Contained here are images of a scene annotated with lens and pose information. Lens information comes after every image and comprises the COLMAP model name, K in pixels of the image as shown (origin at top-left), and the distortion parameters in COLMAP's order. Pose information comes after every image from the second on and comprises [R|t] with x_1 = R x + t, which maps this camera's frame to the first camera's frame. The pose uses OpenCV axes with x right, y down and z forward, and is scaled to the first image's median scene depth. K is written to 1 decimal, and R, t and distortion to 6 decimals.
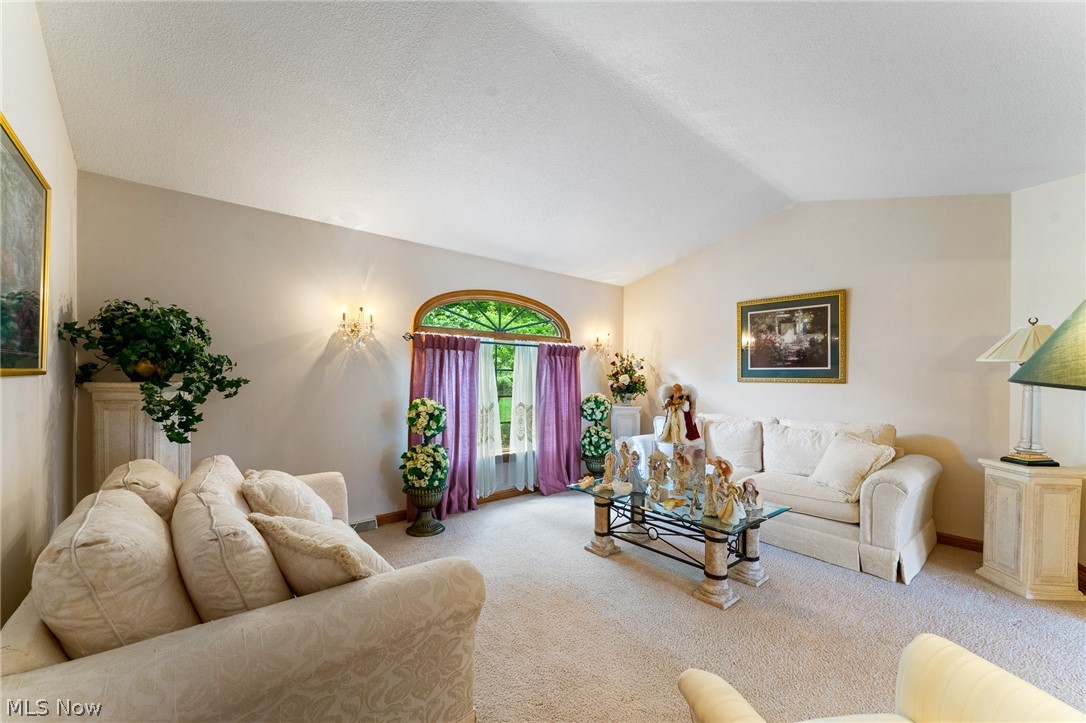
lens RADIAL K [[438.4, 0, 543.0], [0, 438.4, 361.5], [0, 0, 1]] dist [0.000636, -0.000089]
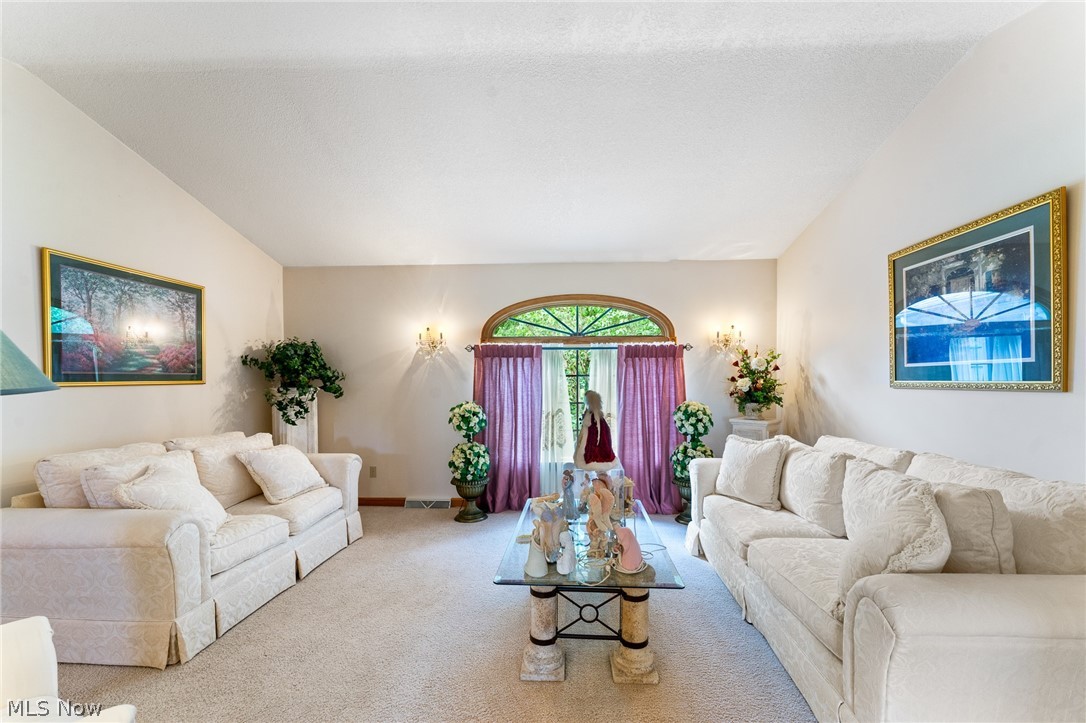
lens RADIAL K [[436.6, 0, 548.1], [0, 436.6, 371.9], [0, 0, 1]] dist [0.001048, -0.000238]
pose [[0.729106, -0.023399, -0.684001, 0.554969], [0.031447, 0.999505, -0.000671, 0.011599], [0.683678, -0.021021, 0.729481, 0.268034]]
